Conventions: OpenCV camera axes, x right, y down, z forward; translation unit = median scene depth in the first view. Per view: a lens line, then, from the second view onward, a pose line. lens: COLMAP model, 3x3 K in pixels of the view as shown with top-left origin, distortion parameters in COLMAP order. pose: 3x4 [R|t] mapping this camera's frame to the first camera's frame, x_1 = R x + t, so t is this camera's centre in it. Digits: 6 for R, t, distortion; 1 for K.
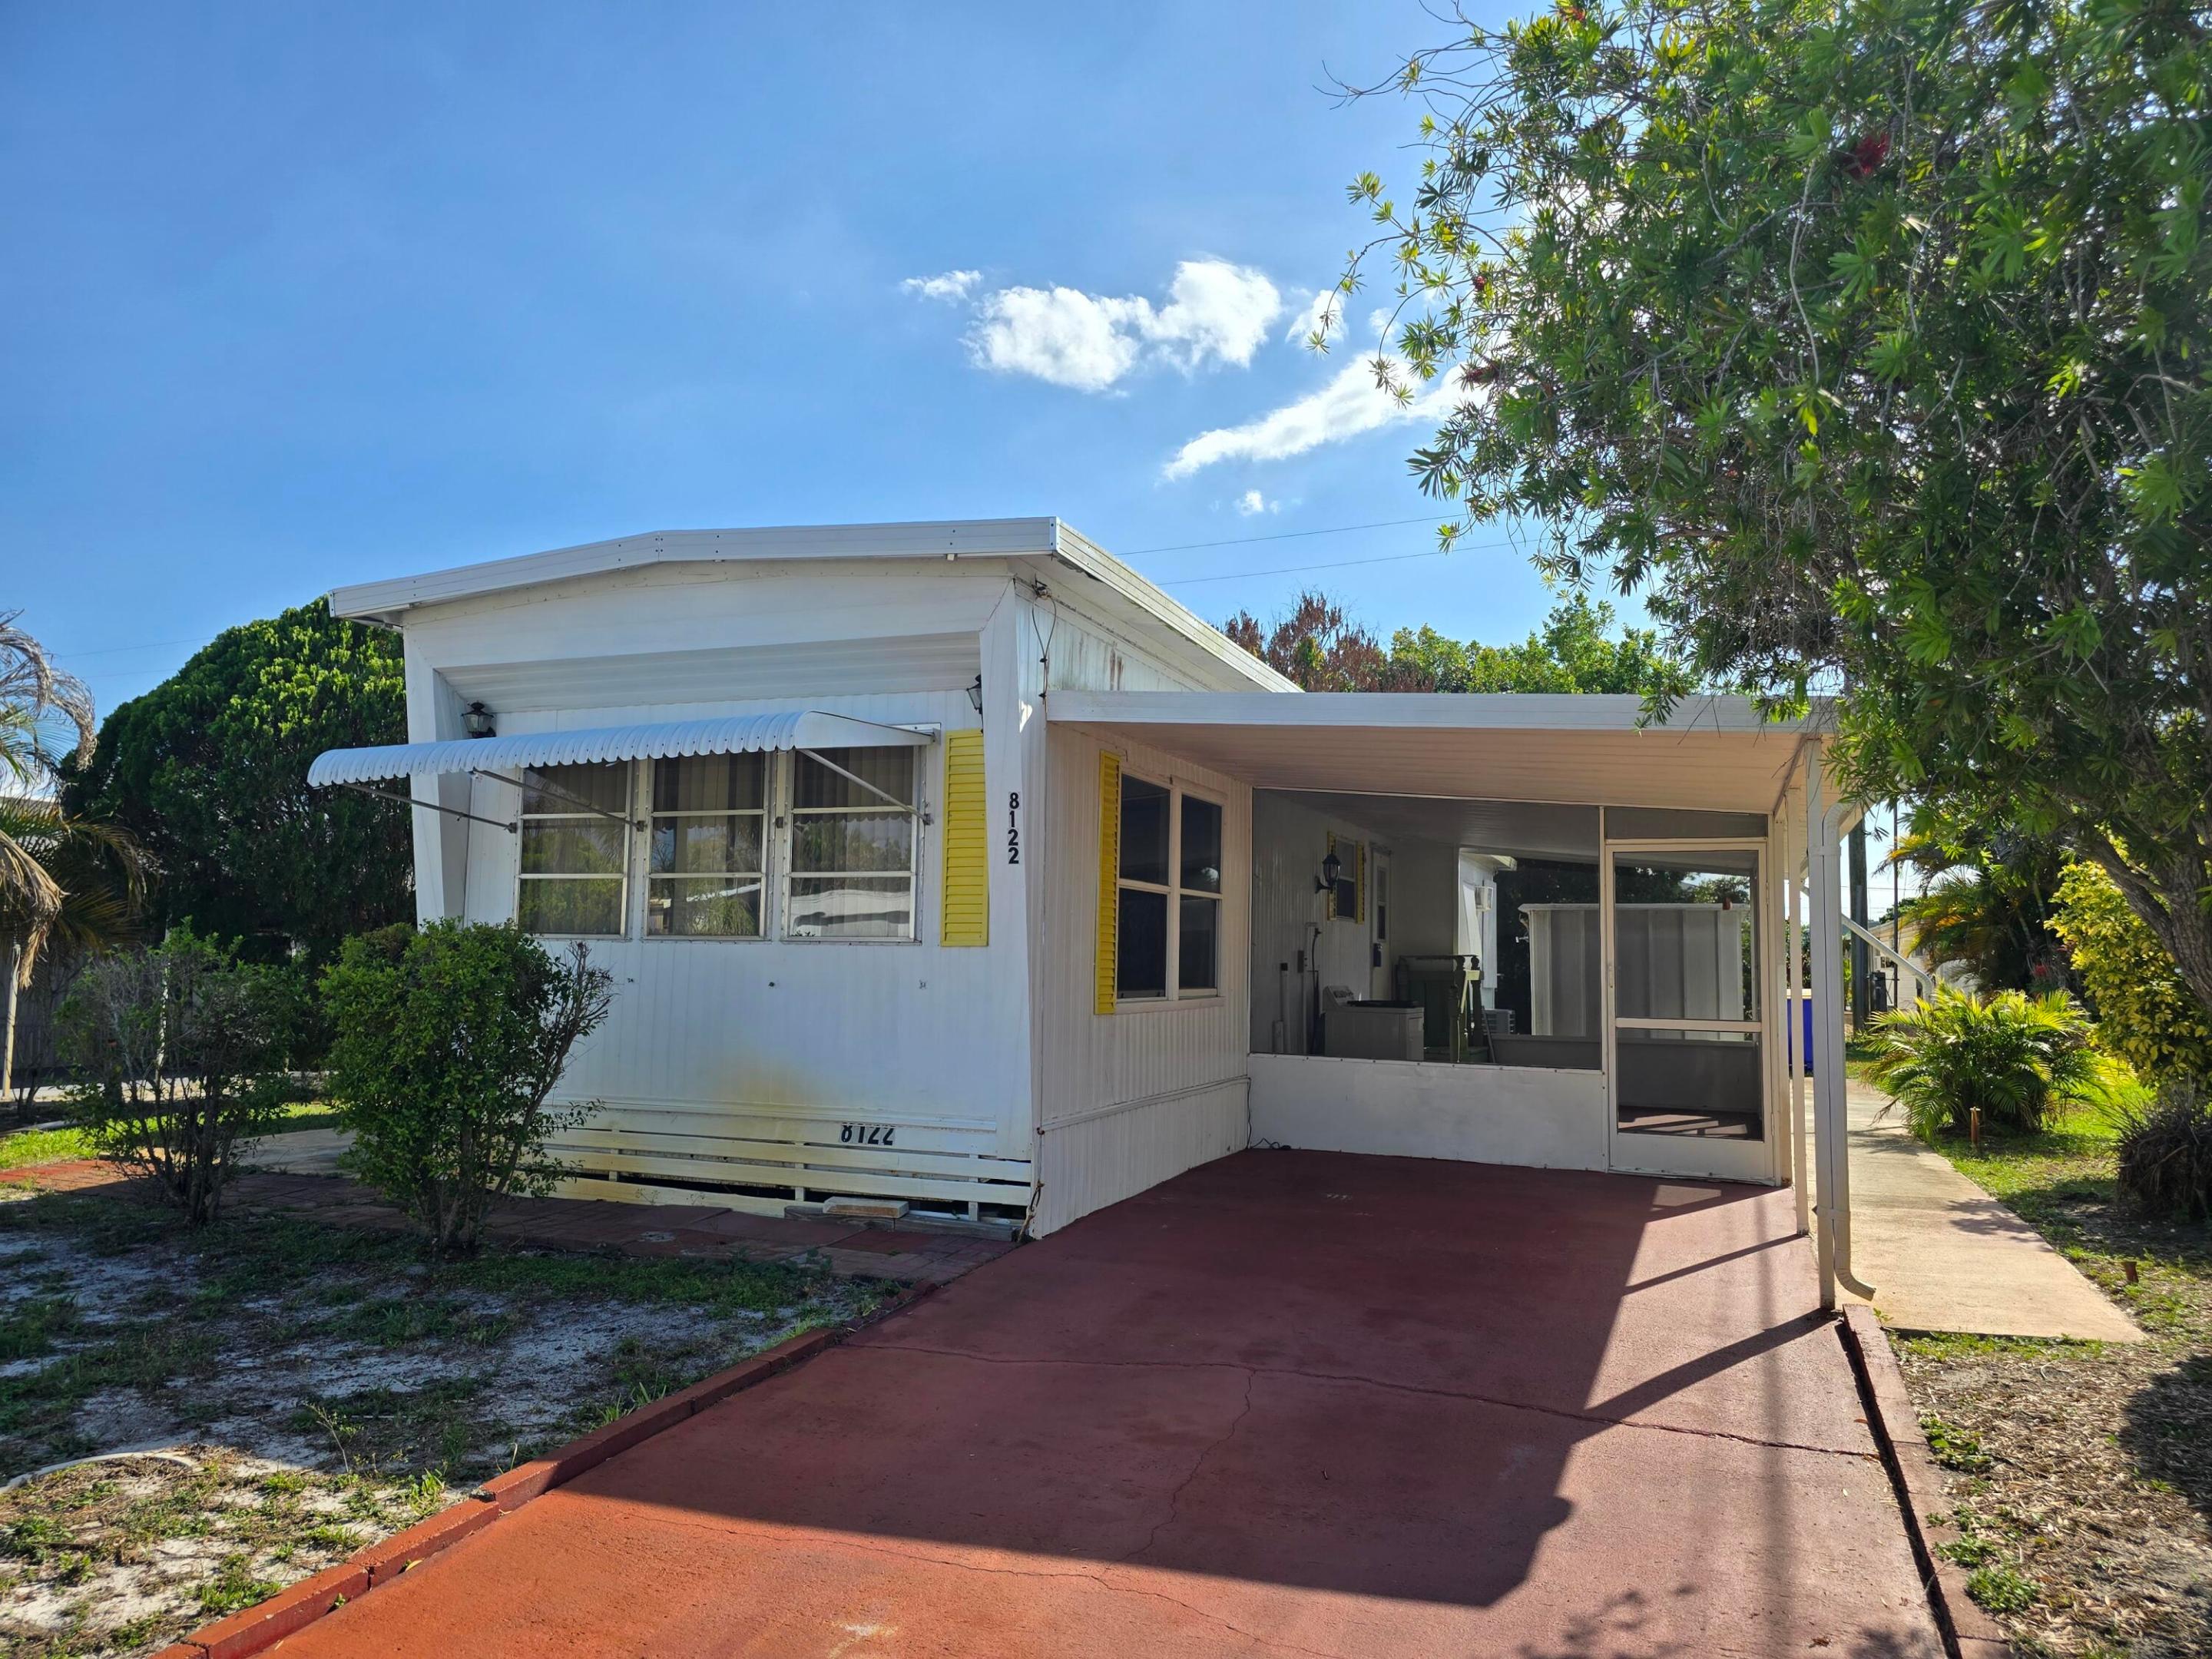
lens RADIAL K [[1458.5, 0, 1103.1], [0, 1458.5, 833.2], [0, 0, 1]] dist [0.034932, -0.035777]
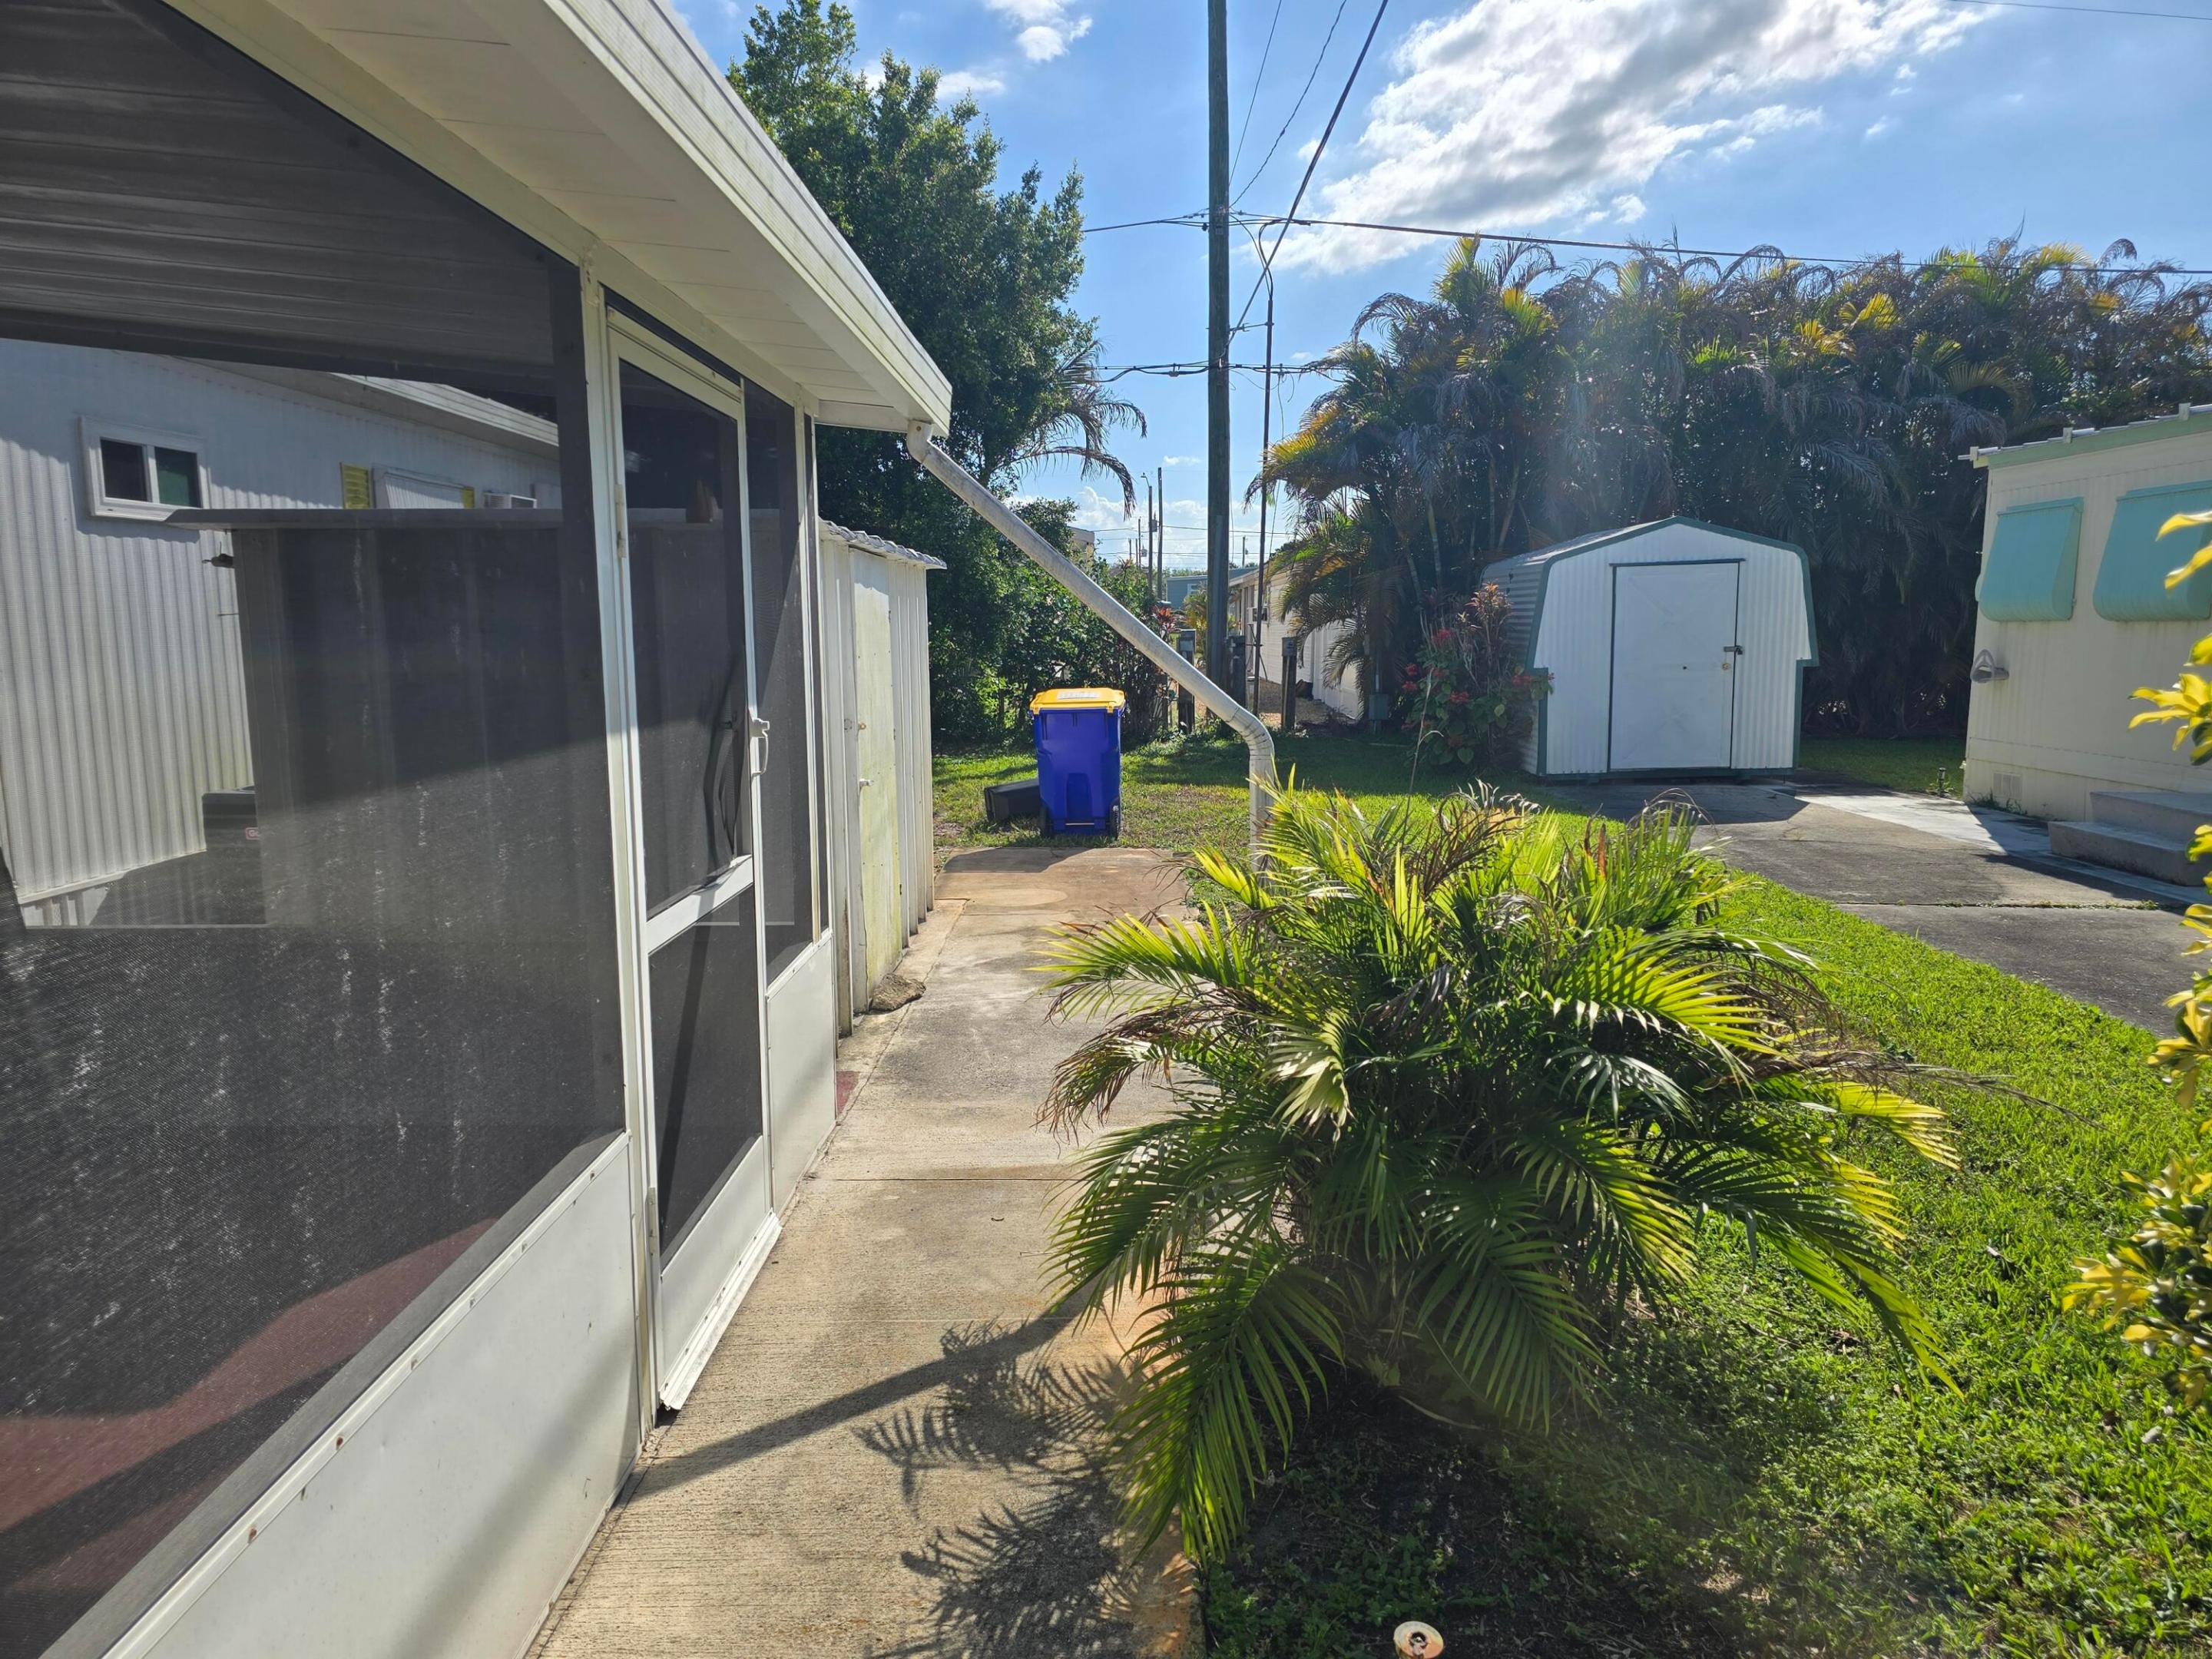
lens RADIAL K [[1458.5, 0, 1109.5], [0, 1458.5, 834.3], [0, 0, 1]] dist [0.034932, -0.035777]
pose [[0.929413, -0.066449, 0.363009, 0.204756], [-0.021296, 0.972359, 0.232517, 0.023452], [-0.368426, -0.223835, 0.902308, 0.356313]]
